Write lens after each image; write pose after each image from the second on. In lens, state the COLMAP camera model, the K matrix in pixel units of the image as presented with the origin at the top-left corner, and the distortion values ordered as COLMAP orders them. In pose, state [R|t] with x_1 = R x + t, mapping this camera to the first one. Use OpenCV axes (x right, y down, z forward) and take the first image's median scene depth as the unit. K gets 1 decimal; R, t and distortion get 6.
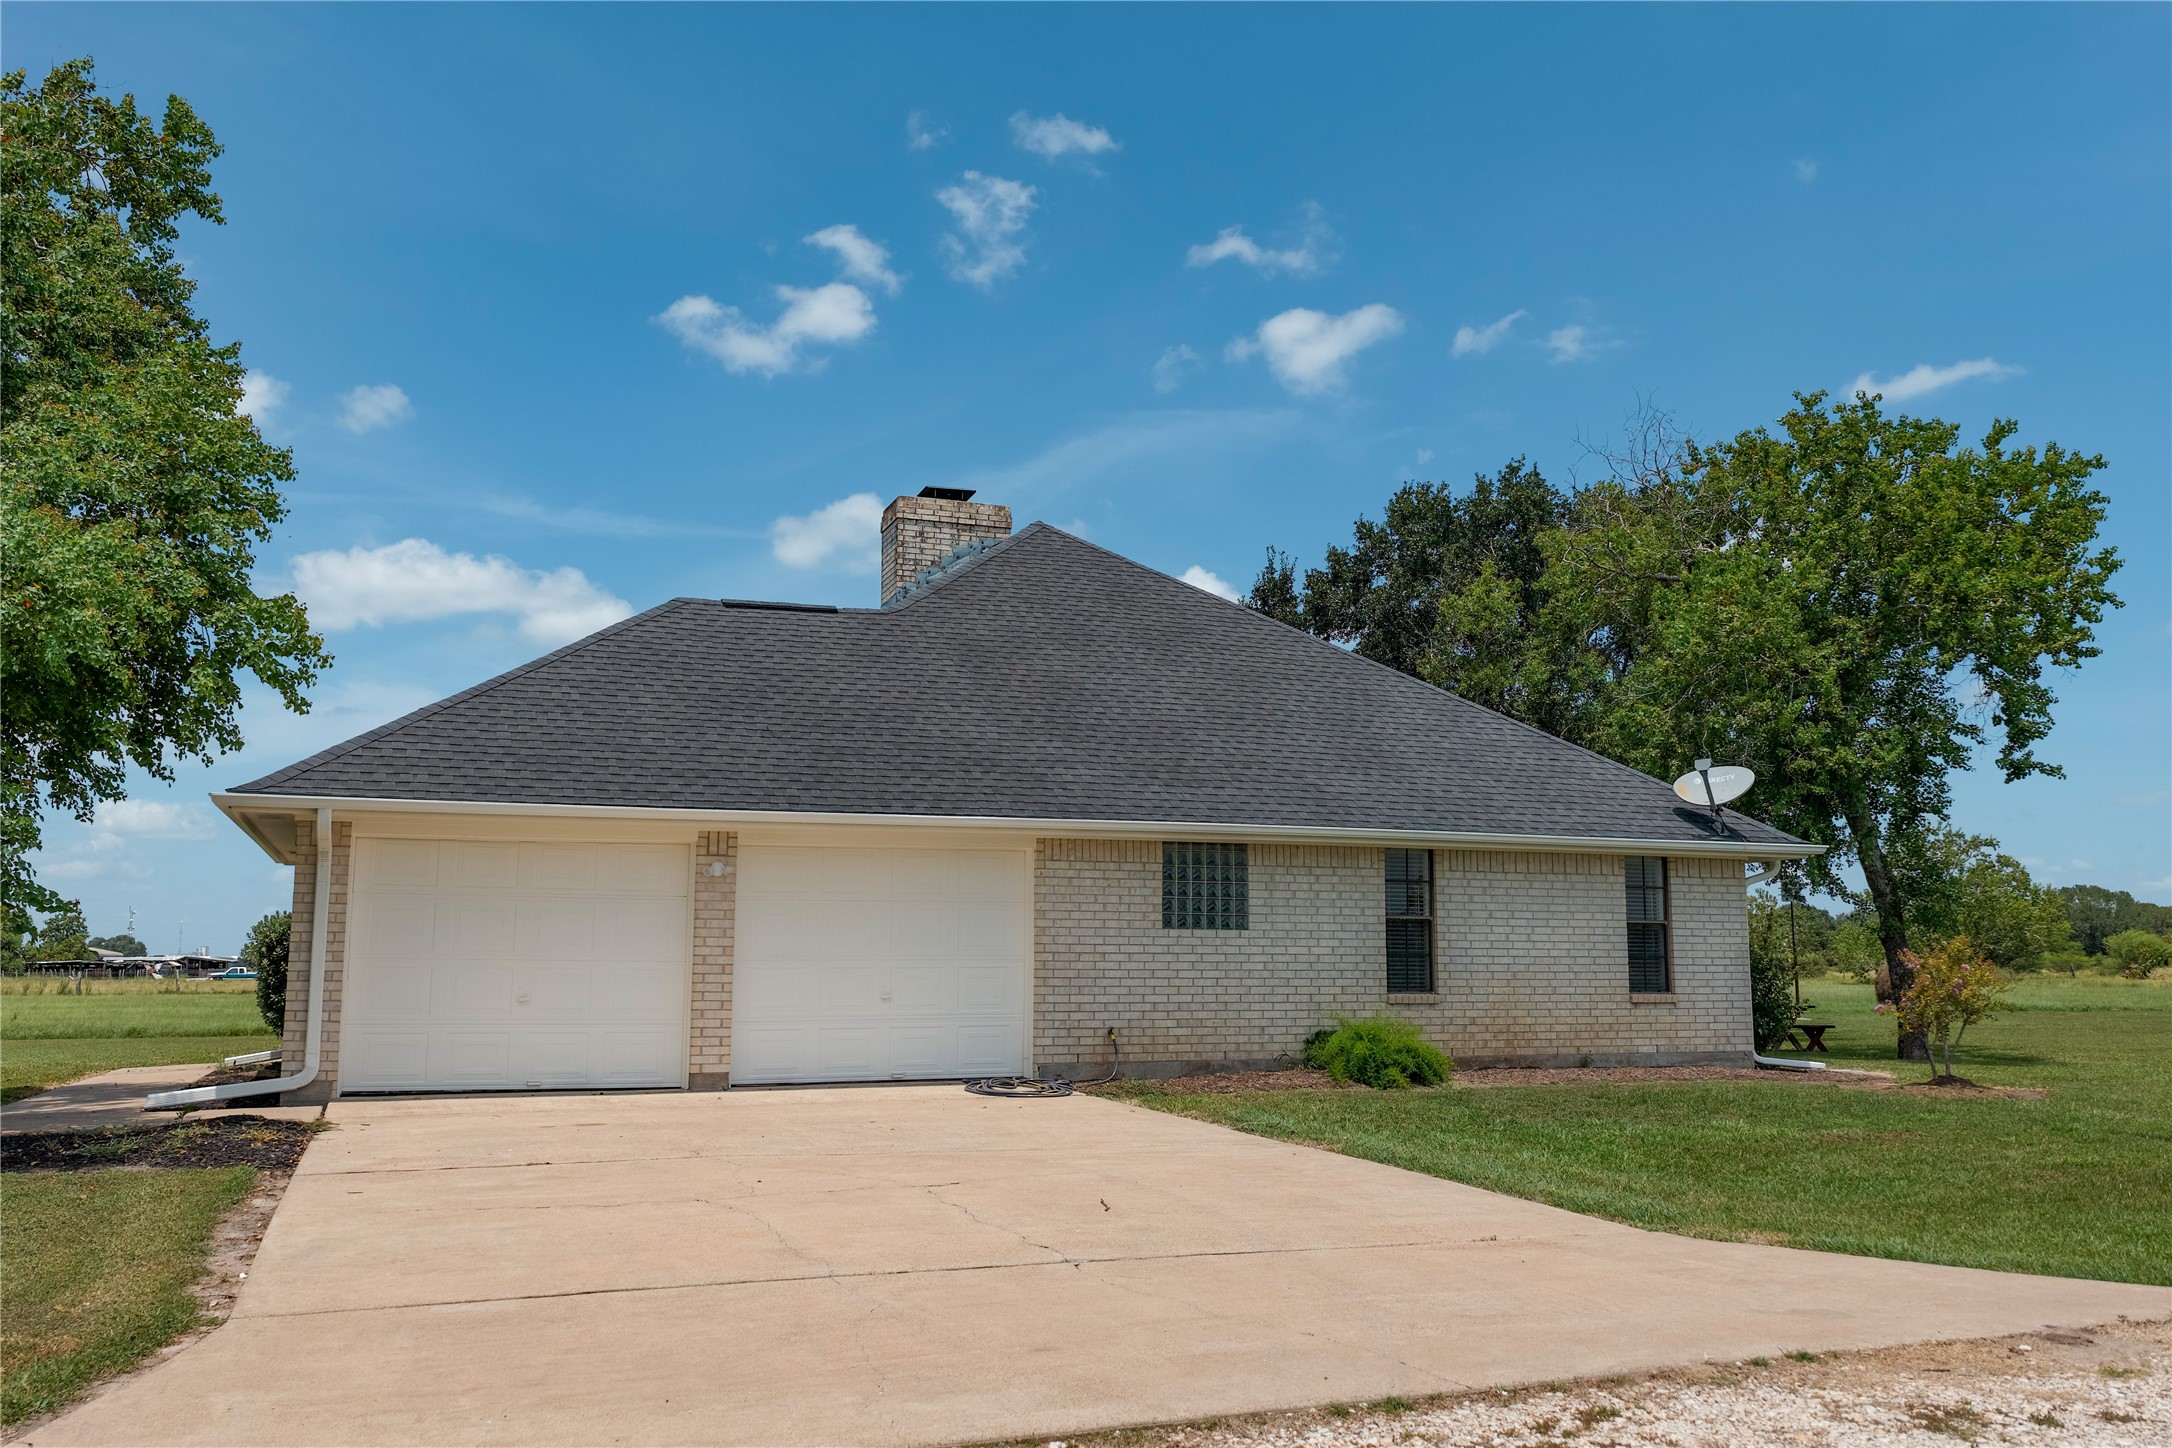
lens RADIAL K [[1700.1, 0, 1086.0], [0, 1700.1, 724.0], [0, 0, 1]] dist [0.016315, -0.009773]
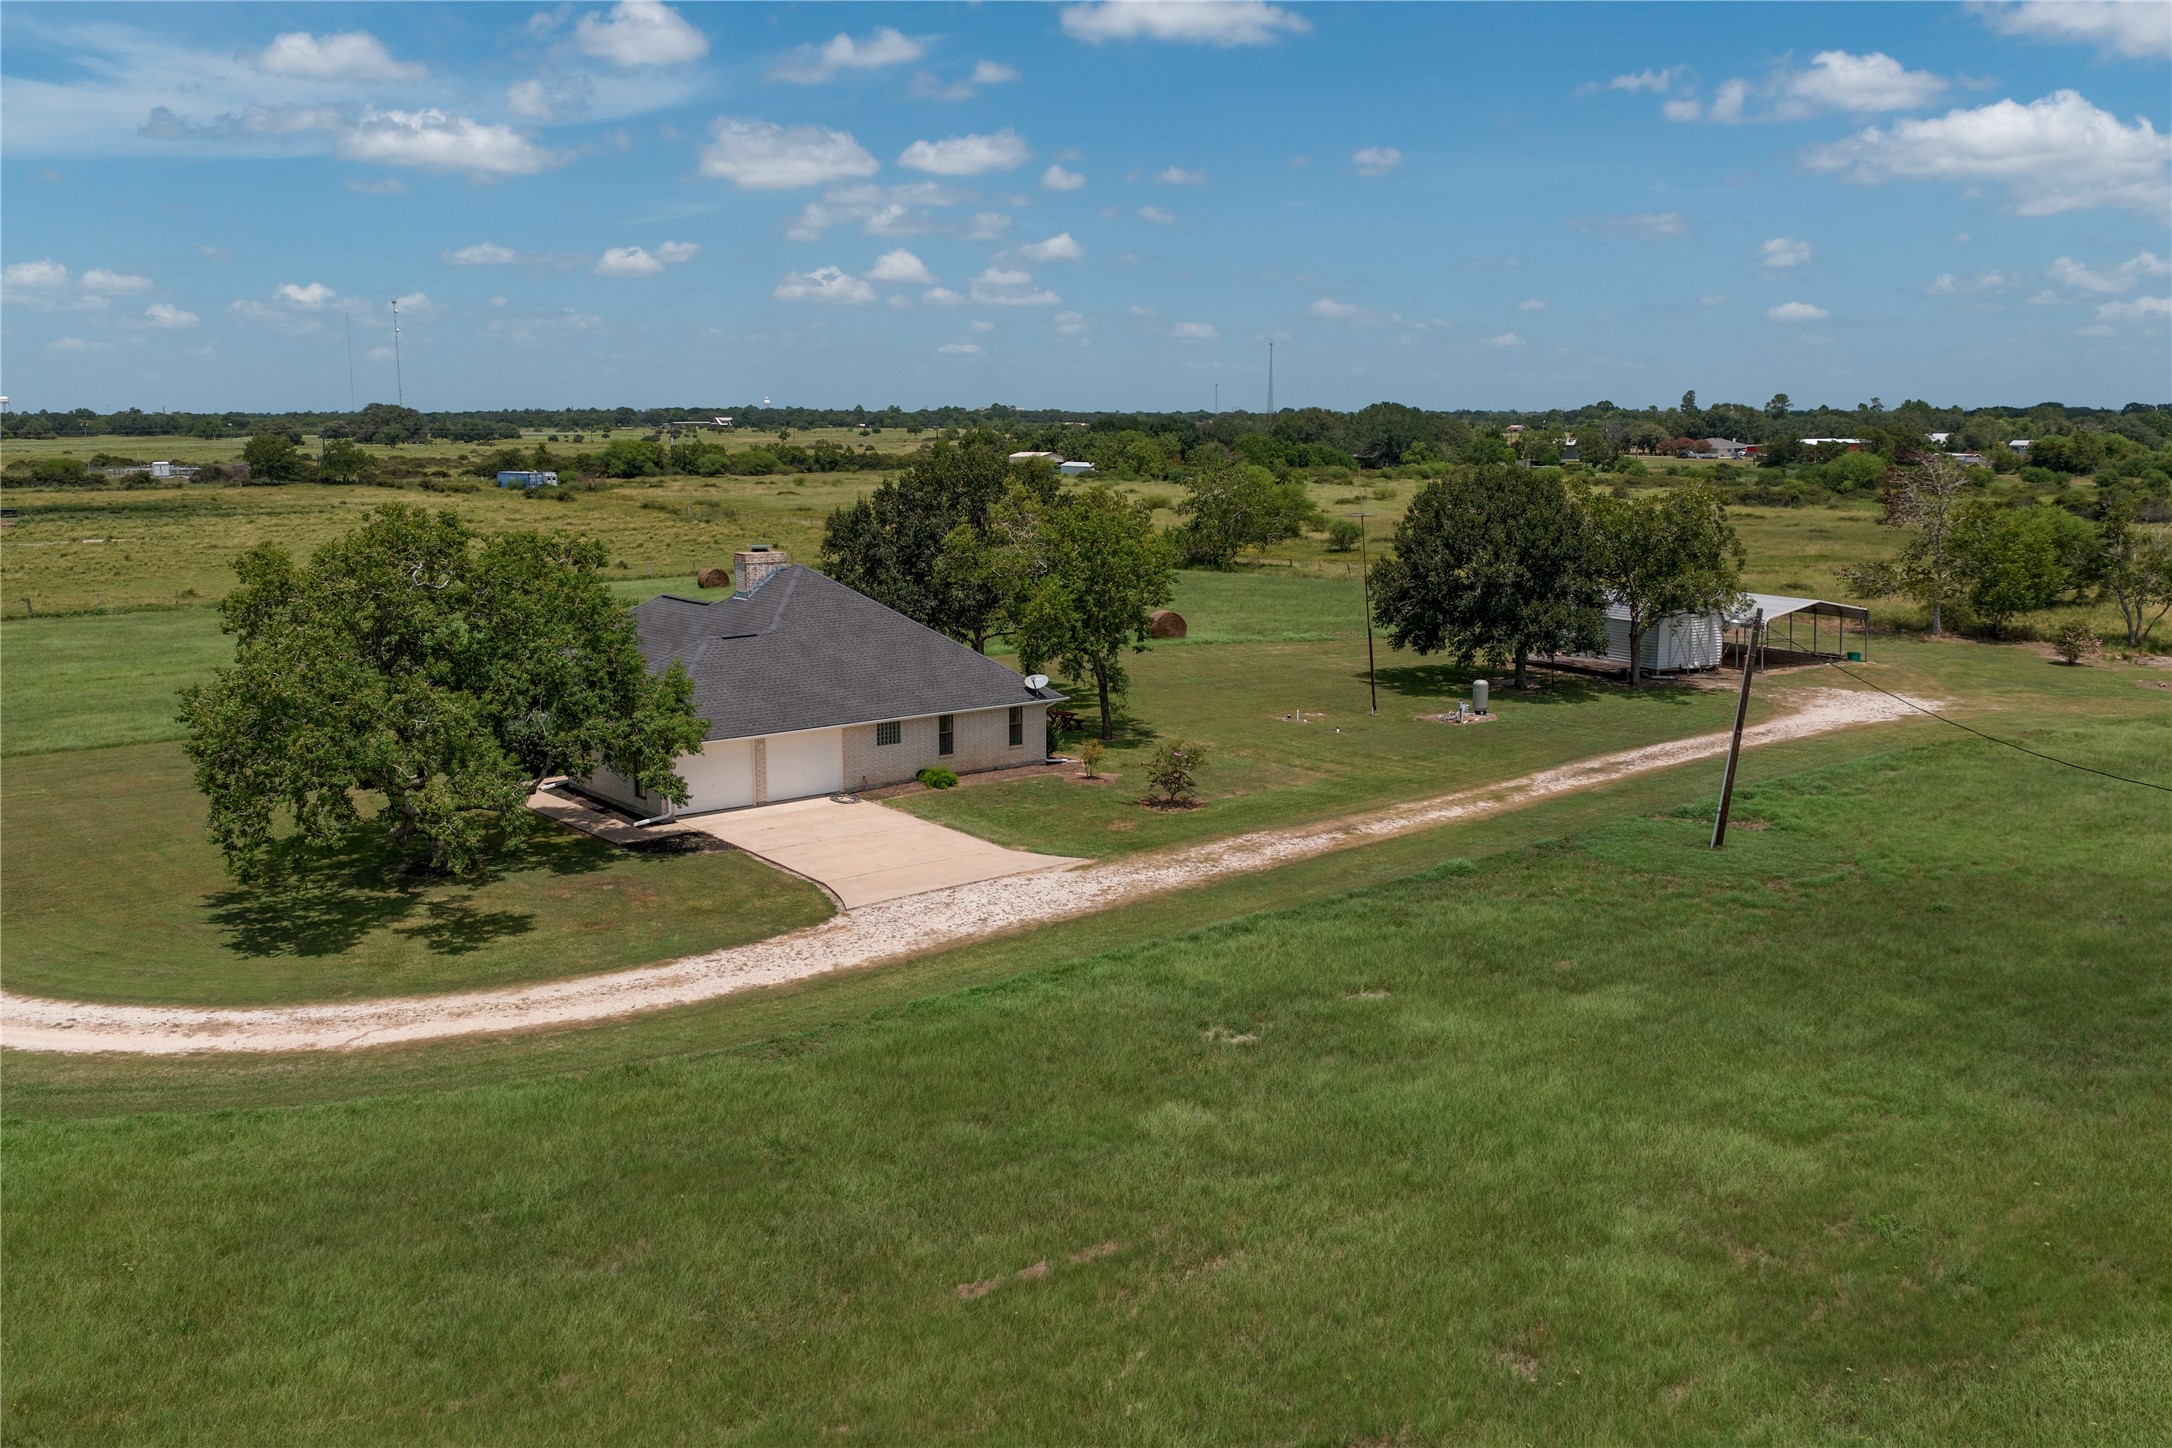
lens RADIAL K [[1700.1, 0, 1086.0], [0, 1700.1, 724.0], [0, 0, 1]] dist [0.016315, -0.009773]
pose [[0.944252, -0.052732, 0.324973, -0.624772], [-0.049871, 0.952789, 0.299511, -0.903644], [-0.325425, -0.299020, 0.897043, -2.043599]]
